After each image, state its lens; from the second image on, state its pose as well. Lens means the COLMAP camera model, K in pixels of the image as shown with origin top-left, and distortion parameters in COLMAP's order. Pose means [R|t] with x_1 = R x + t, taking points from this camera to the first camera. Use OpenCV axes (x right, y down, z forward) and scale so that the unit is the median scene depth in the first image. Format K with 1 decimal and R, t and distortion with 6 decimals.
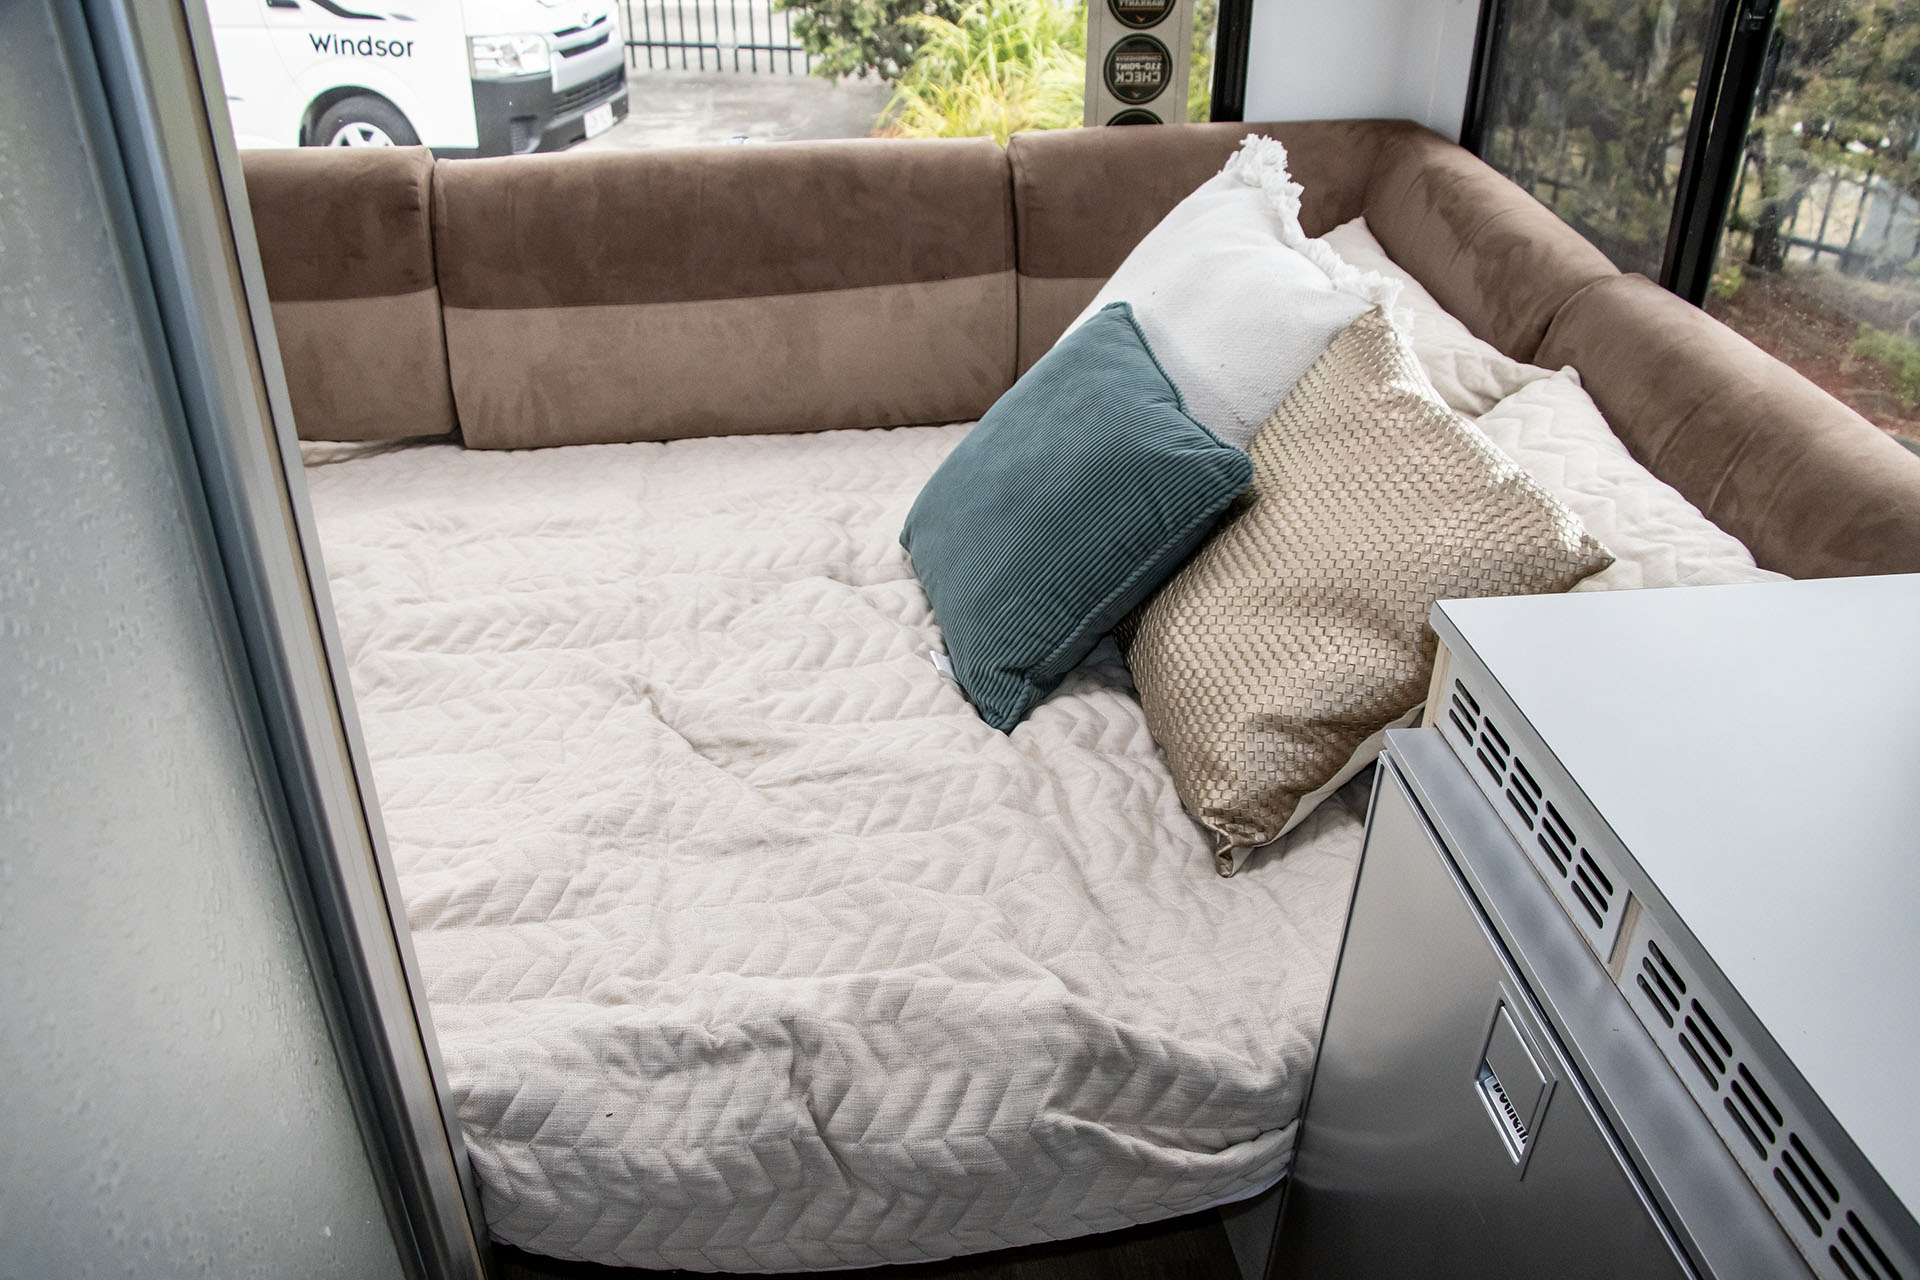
lens RADIAL K [[1570.4, 0, 960.0], [0, 1570.4, 640.0], [0, 0, 1]] dist [-0.191109, 0.169788]
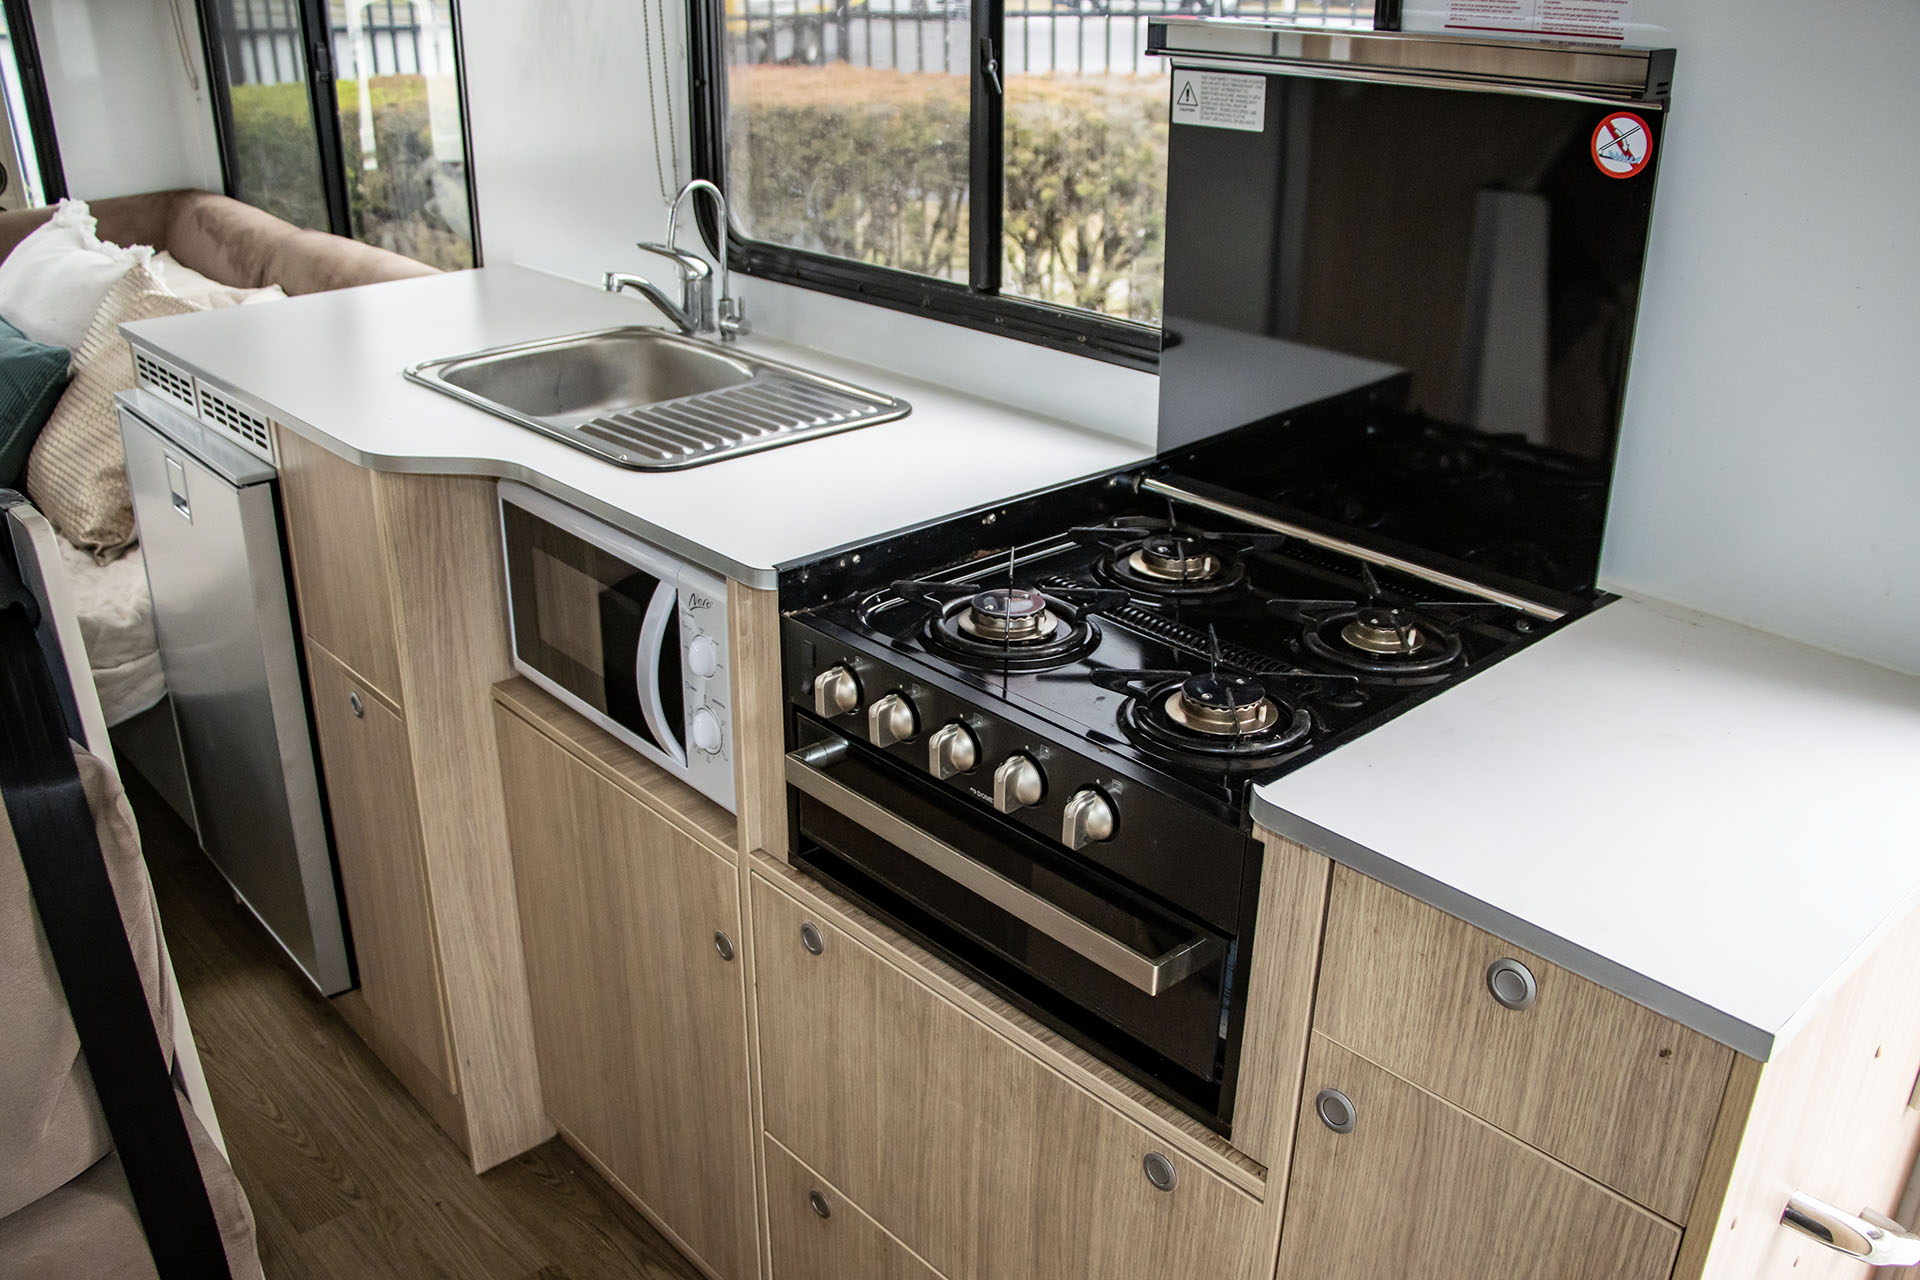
lens RADIAL K [[1570.4, 0, 960.0], [0, 1570.4, 640.0], [0, 0, 1]] dist [-0.191109, 0.169788]
pose [[0.818521, -0.235387, 0.524038, 0.047080], [0.299988, 0.953084, -0.040461, 0.479553], [-0.489929, 0.190324, 0.850733, -0.709430]]
